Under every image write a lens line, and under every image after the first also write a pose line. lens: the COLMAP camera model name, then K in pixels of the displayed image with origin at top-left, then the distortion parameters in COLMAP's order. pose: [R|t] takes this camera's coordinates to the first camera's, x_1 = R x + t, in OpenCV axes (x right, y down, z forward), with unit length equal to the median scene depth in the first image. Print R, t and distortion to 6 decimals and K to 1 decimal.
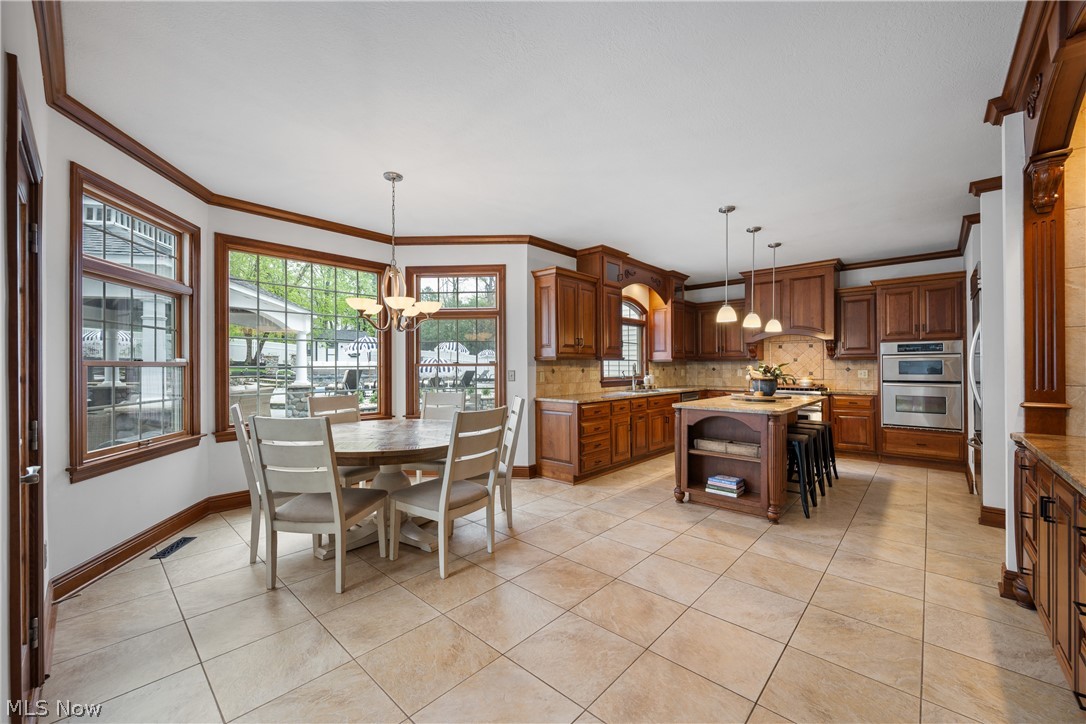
lens RADIAL K [[427.6, 0, 542.4], [0, 427.6, 364.3], [0, 0, 1]] dist [-0.003578, -0.000216]
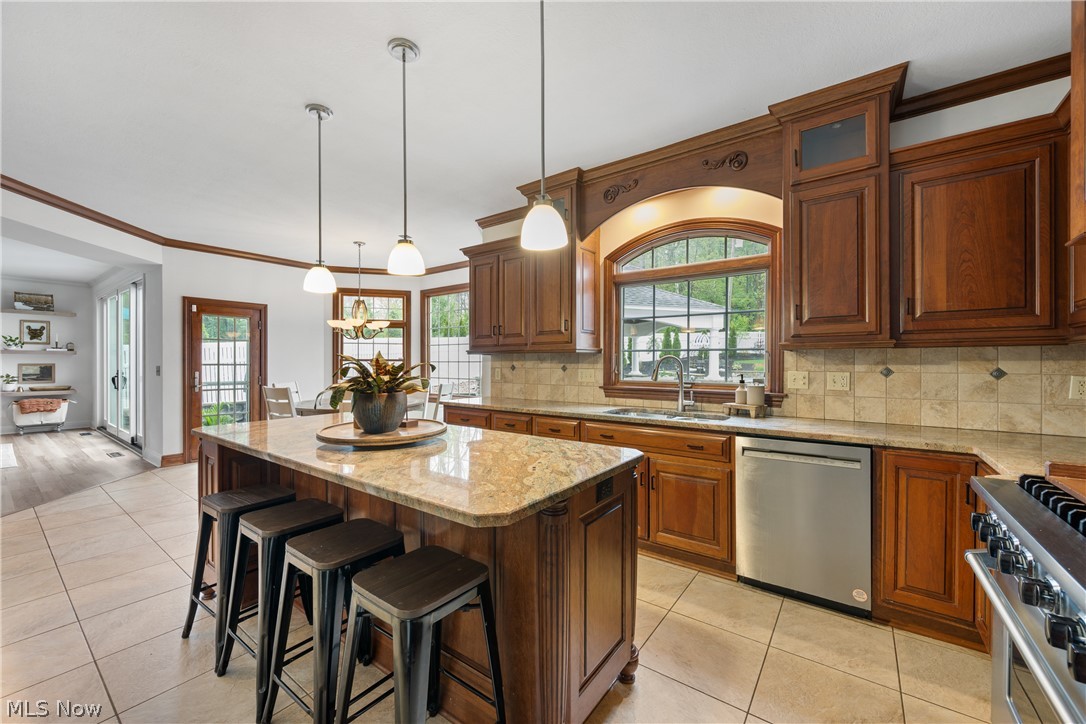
lens RADIAL K [[427.6, 0, 542.7], [0, 427.6, 364.0], [0, 0, 1]] dist [-0.003578, -0.000216]
pose [[0.102227, 0.009681, -0.994714, 0.852599], [0.002490, 0.999947, 0.009988, 0.000951], [0.994758, -0.003498, 0.102198, 0.983804]]
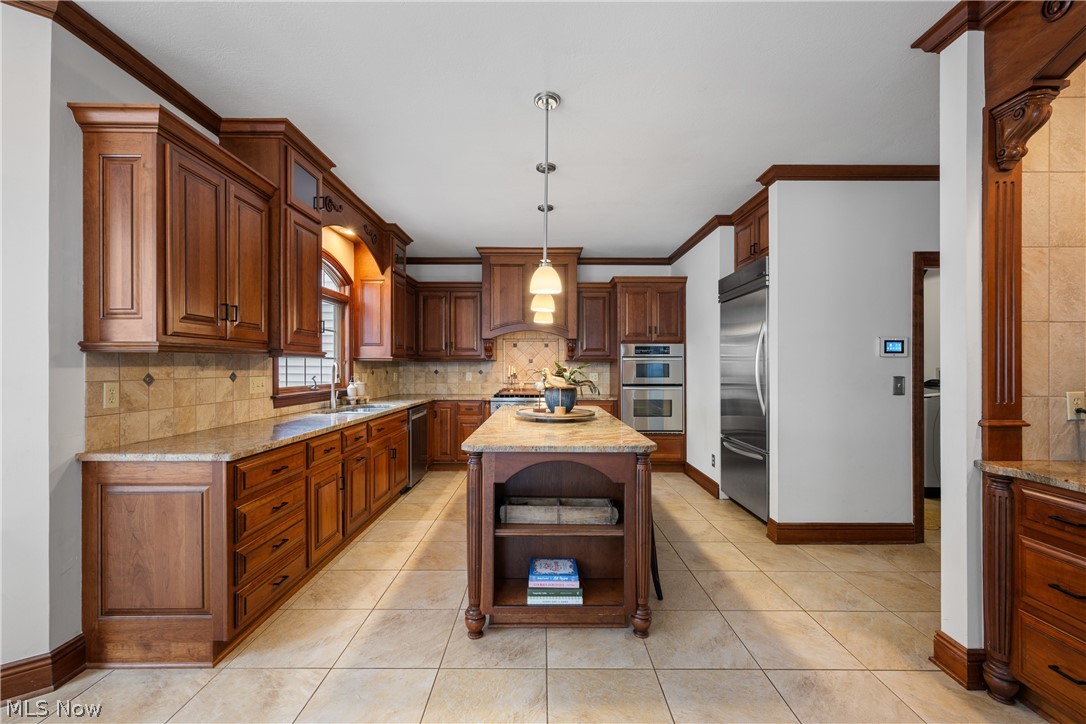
lens RADIAL K [[439.2, 0, 545.2], [0, 439.2, 365.9], [0, 0, 1]] dist [-0.001606, -0.000312]
pose [[0.734058, 0.006611, 0.679055, 0.018436], [-0.007339, 0.999971, -0.001802, 0.000905], [-0.679047, -0.003661, 0.734085, 0.436603]]
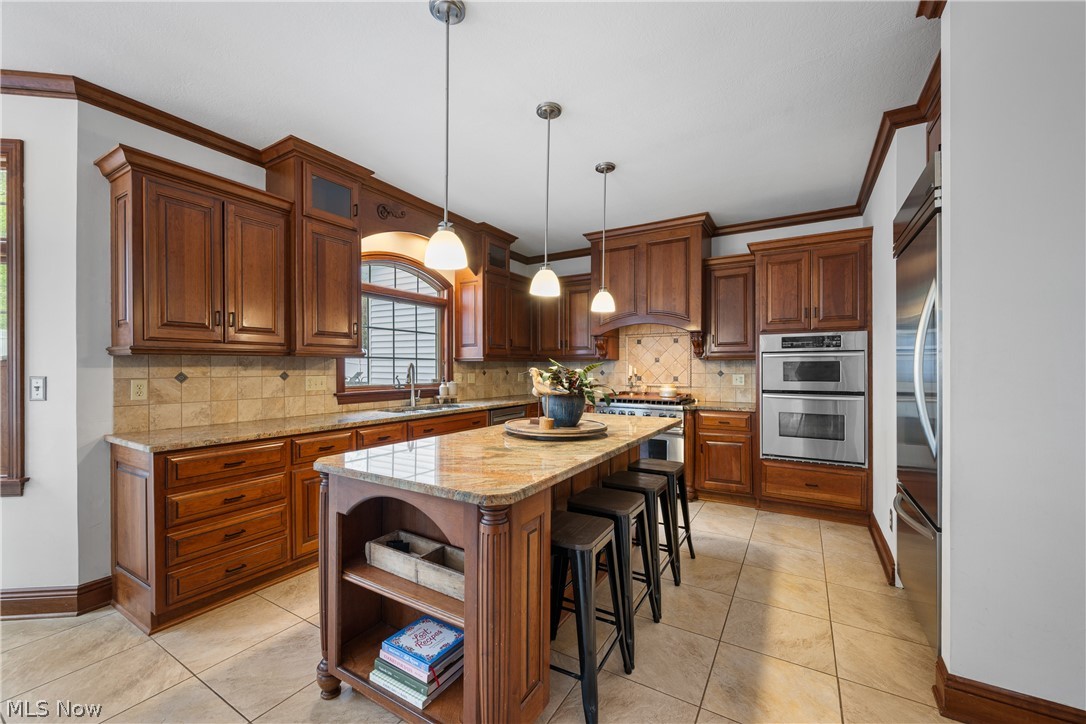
lens RADIAL K [[427.6, 0, 548.1], [0, 427.6, 368.9], [0, 0, 1]] dist [-0.003578, -0.000216]
pose [[0.979426, 0.002460, 0.201787, 0.348362], [-0.003880, 0.999970, 0.006642, 0.000825], [-0.201765, -0.007288, 0.979407, 0.429925]]
